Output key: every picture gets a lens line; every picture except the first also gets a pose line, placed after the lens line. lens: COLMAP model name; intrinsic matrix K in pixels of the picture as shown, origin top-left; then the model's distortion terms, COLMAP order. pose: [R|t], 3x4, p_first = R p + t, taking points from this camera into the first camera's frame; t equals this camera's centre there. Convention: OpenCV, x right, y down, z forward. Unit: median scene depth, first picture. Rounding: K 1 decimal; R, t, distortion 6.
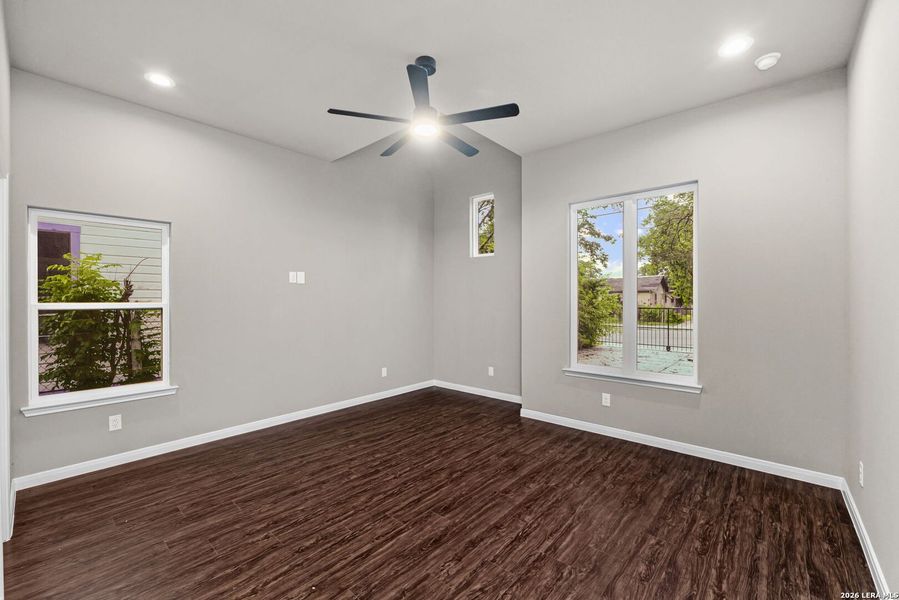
lens RADIAL K [[369.4, 0, 449.7], [0, 369.4, 299.2], [0, 0, 1]] dist [-0.010283, 0.000551]
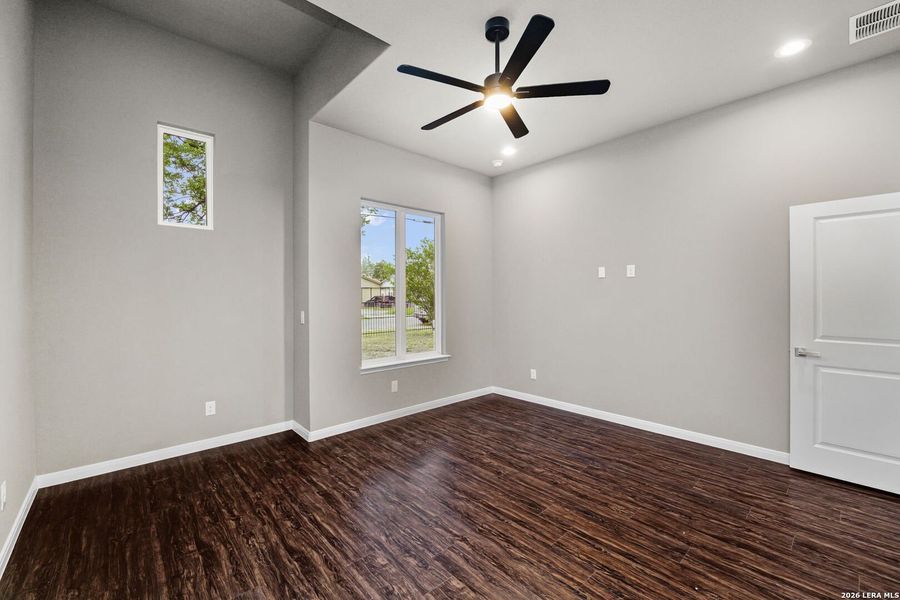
lens RADIAL K [[369.8, 0, 443.4], [0, 369.8, 294.9], [0, 0, 1]] dist [-0.010283, 0.000551]
pose [[0.128348, 0.002616, 0.991726, -0.872286], [0.004313, 0.999986, -0.003196, 0.003253], [-0.991720, 0.004687, 0.128335, 0.941269]]
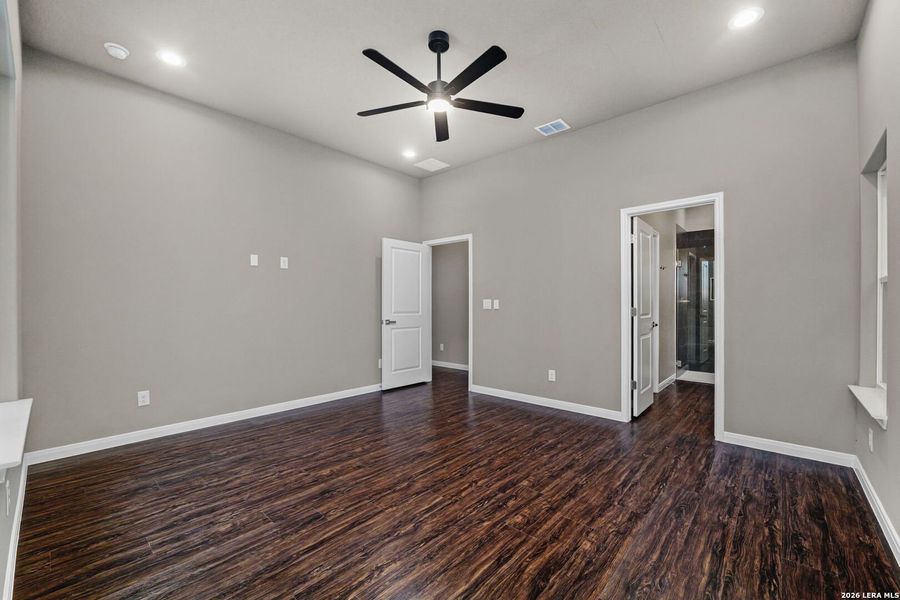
lens RADIAL K [[369.8, 0, 446.4], [0, 369.8, 307.1], [0, 0, 1]] dist [-0.010283, 0.000551]
pose [[-0.999665, 0.000456, 0.025882, -0.102771], [0.000604, 0.999984, 0.005695, 0.076424], [-0.025879, 0.005709, -0.999649, 1.844644]]
